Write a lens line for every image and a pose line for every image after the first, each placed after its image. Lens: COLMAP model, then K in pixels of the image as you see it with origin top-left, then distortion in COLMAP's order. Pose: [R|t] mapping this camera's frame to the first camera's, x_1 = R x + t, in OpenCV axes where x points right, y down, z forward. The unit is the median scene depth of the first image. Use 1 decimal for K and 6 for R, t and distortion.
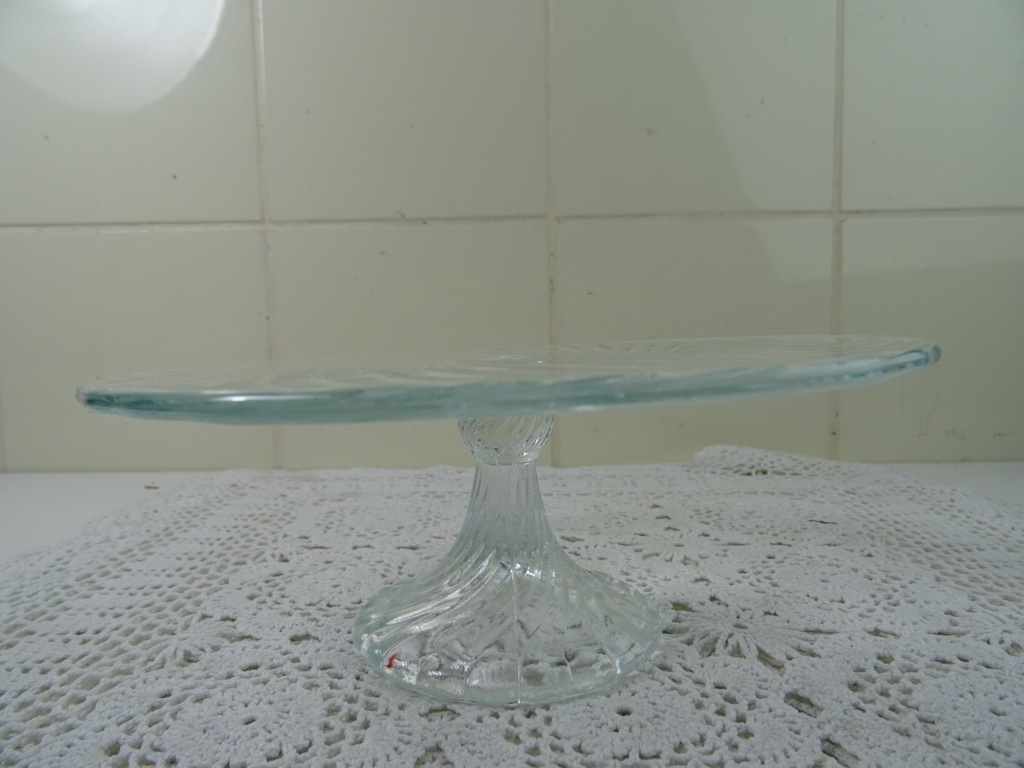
lens RADIAL K [[705.2, 0, 507.8], [0, 705.2, 390.2], [0, 0, 1]] dist [-0.011226, -0.013334]
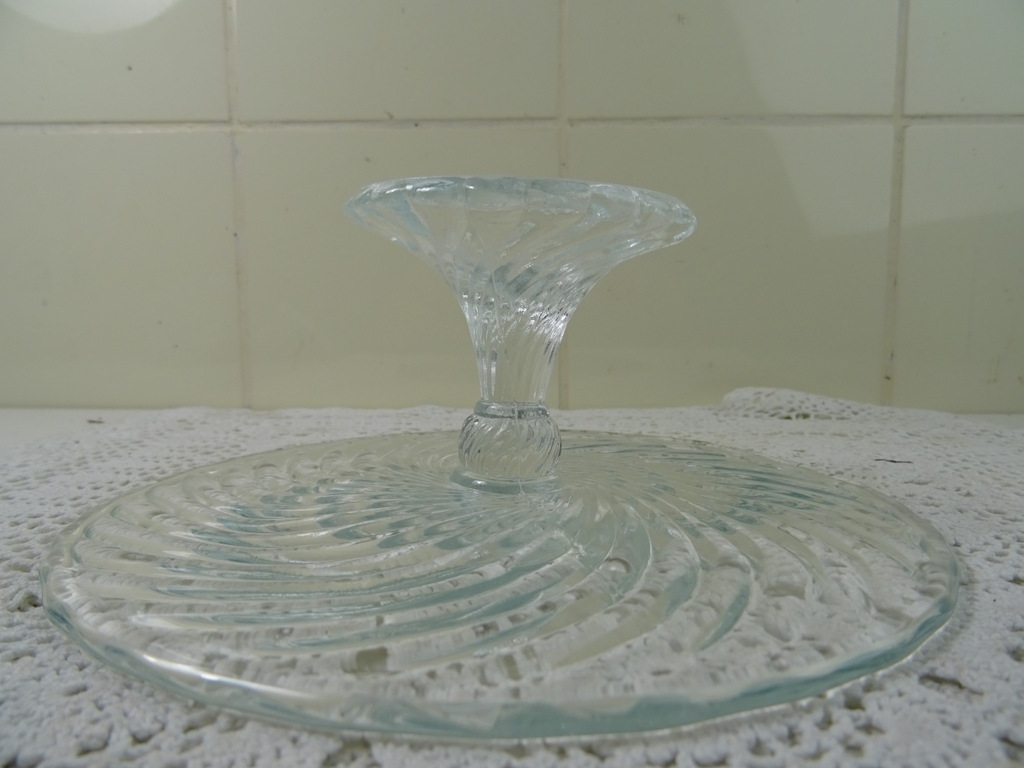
lens RADIAL K [[705.2, 0, 513.4], [0, 705.2, 384.8], [0, 0, 1]] dist [-0.011226, -0.013334]
pose [[0.999740, 0.022717, 0.002126, 0.010152], [-0.022744, 0.999646, 0.013816, 0.108042], [-0.001812, -0.013861, 0.999902, 0.224391]]
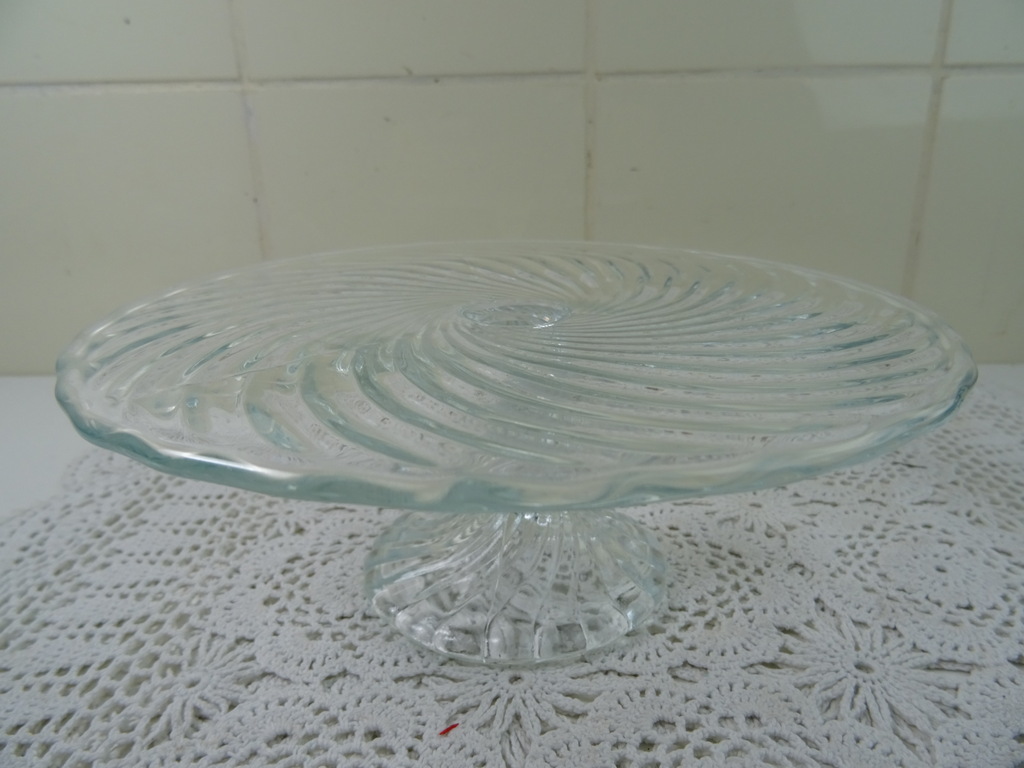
lens RADIAL K [[705.2, 0, 519.6], [0, 705.2, 377.9], [0, 0, 1]] dist [-0.011226, -0.013334]
pose [[0.999706, -0.007616, 0.023014, -0.070669], [0.002432, 0.976082, 0.217388, -0.128430], [-0.024119, -0.217269, 0.975814, 0.201434]]
